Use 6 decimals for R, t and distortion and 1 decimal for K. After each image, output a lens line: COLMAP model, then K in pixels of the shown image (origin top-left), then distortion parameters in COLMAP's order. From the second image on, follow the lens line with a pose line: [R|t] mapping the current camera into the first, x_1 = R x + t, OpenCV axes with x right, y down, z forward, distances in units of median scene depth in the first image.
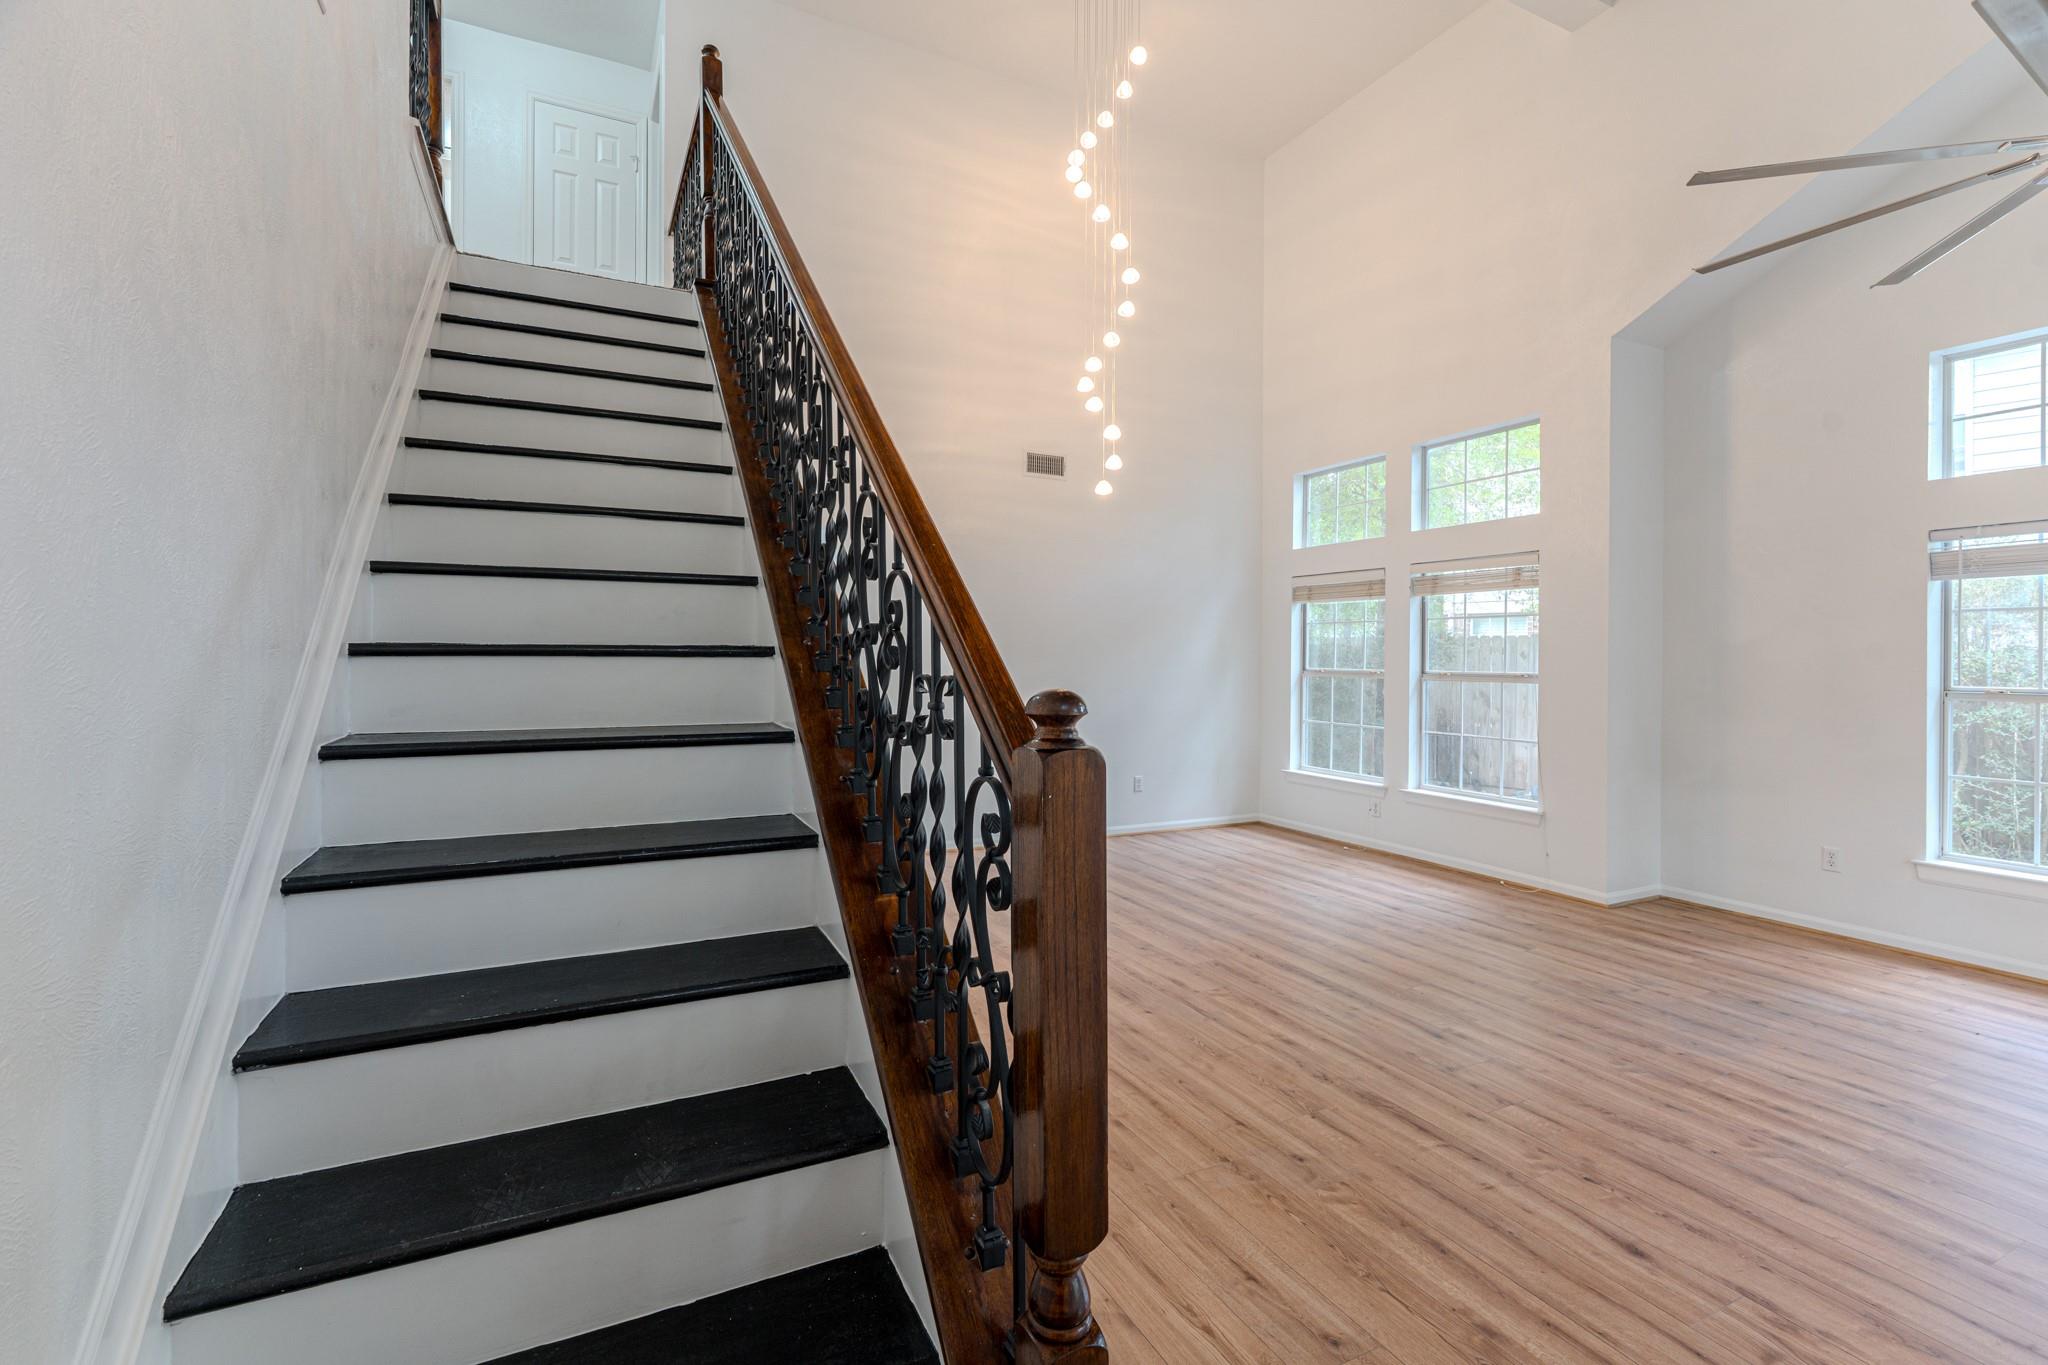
lens RADIAL K [[901.1, 0, 1011.9], [0, 901.1, 659.3], [0, 0, 1]] dist [-0.000452, -0.000083]
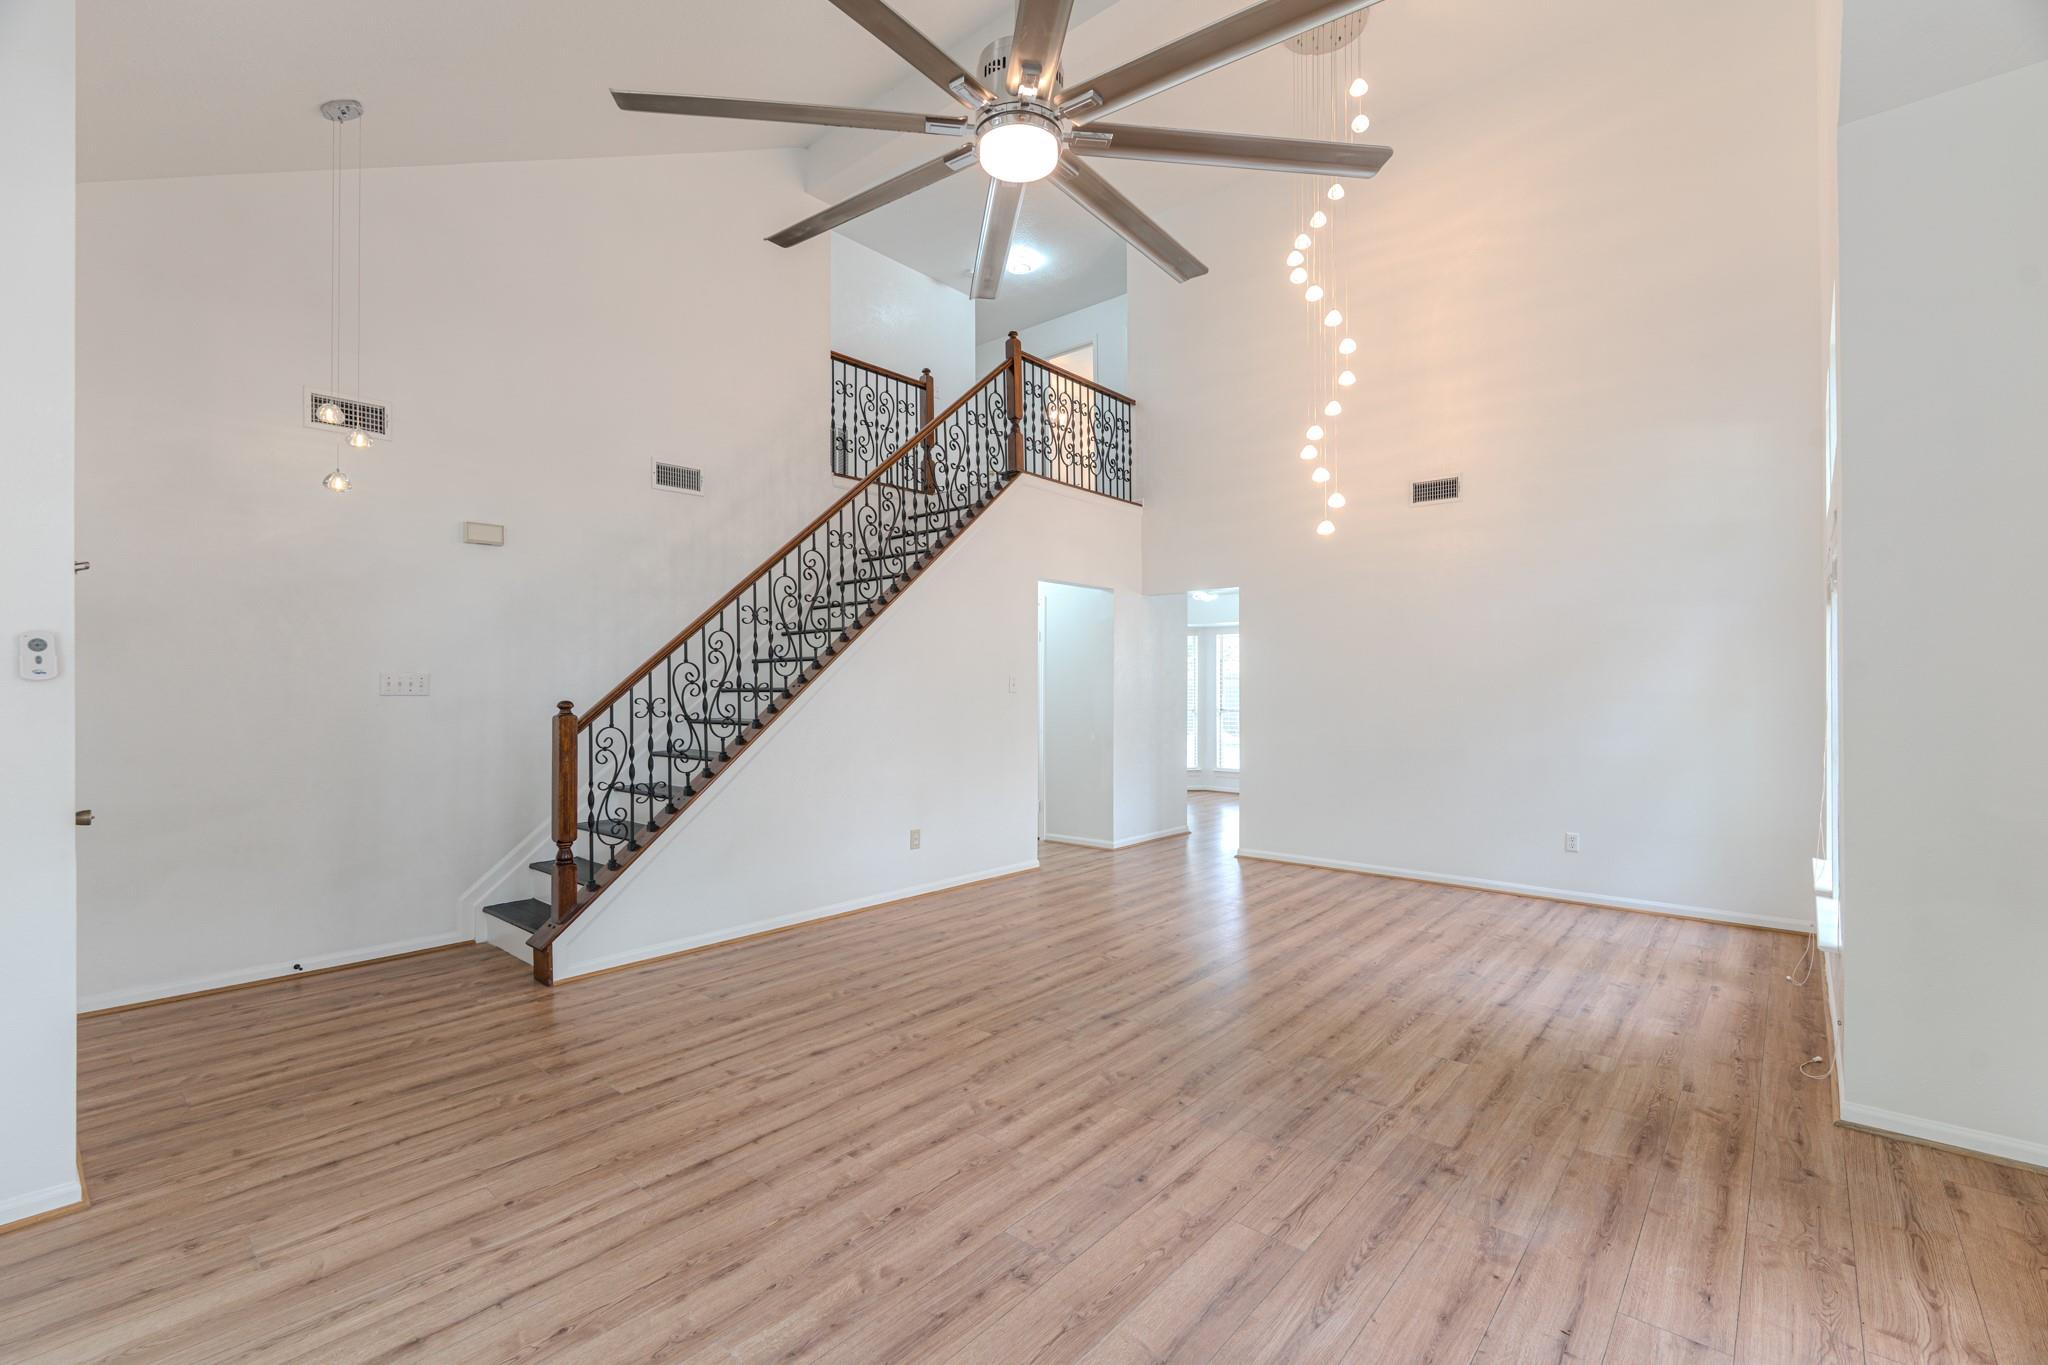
lens RADIAL K [[883.6, 0, 1024.0], [0, 883.6, 682.5], [0, 0, 1]] dist [-0.002527, 0.000185]
pose [[0.388275, -0.014182, -0.921434, 1.288079], [0.001143, 0.999888, -0.014908, 0.003698], [0.921543, 0.004735, 0.388248, 0.398467]]
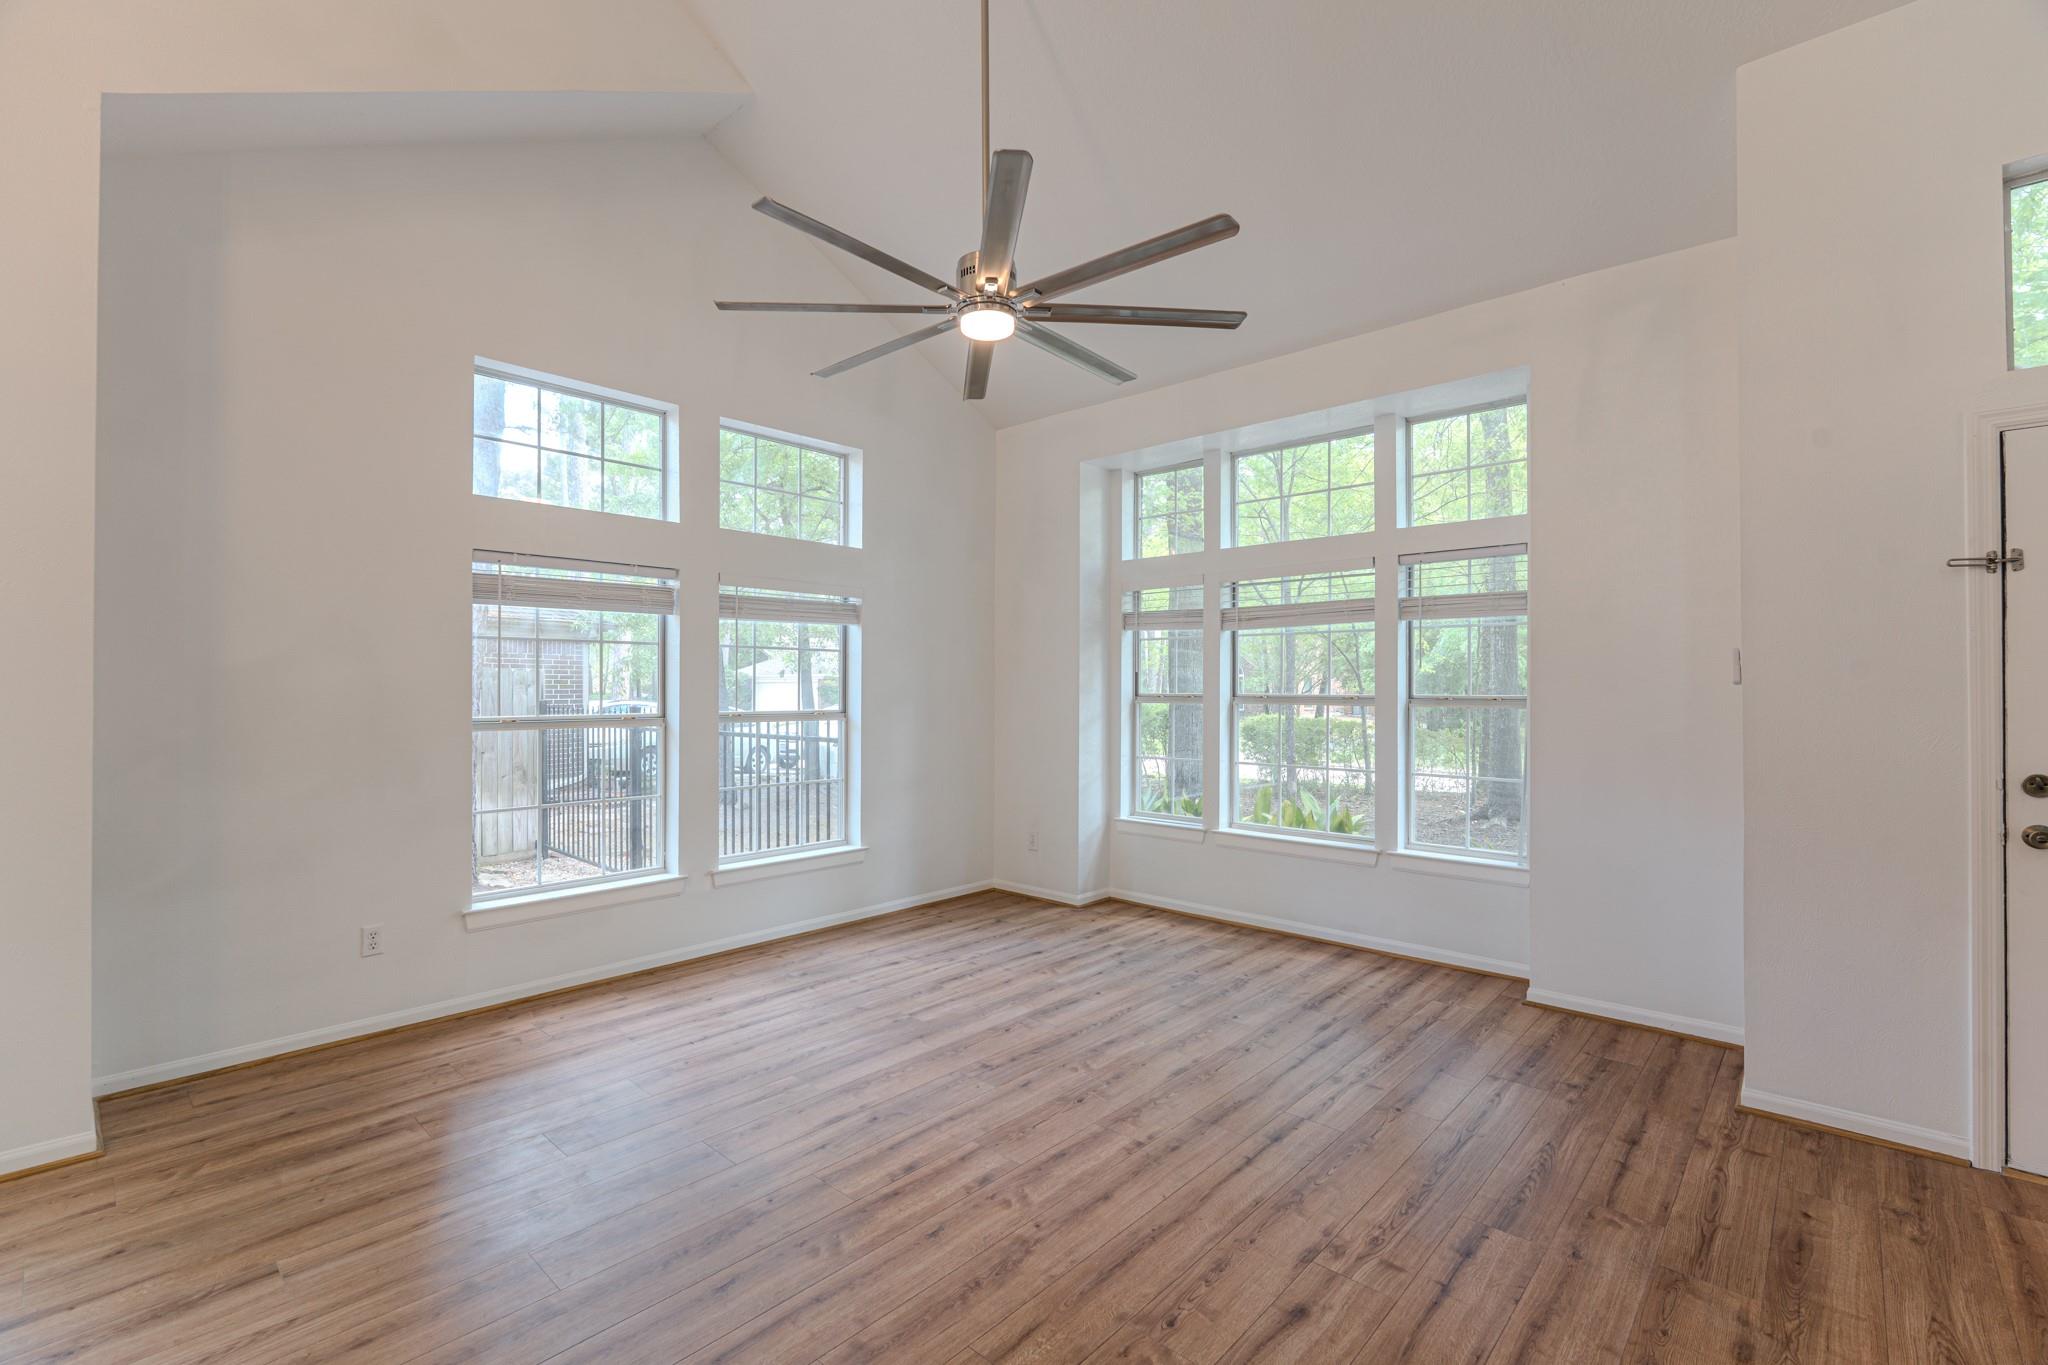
lens RADIAL K [[897.3, 0, 1028.3], [0, 897.3, 680.8], [0, 0, 1]] dist [-0.004177, 0.000209]
pose [[-0.369825, 0.001376, 0.929100, -0.050111], [-0.001901, 0.999996, -0.002237, -0.008313], [-0.929100, -0.002593, -0.369821, 0.898374]]
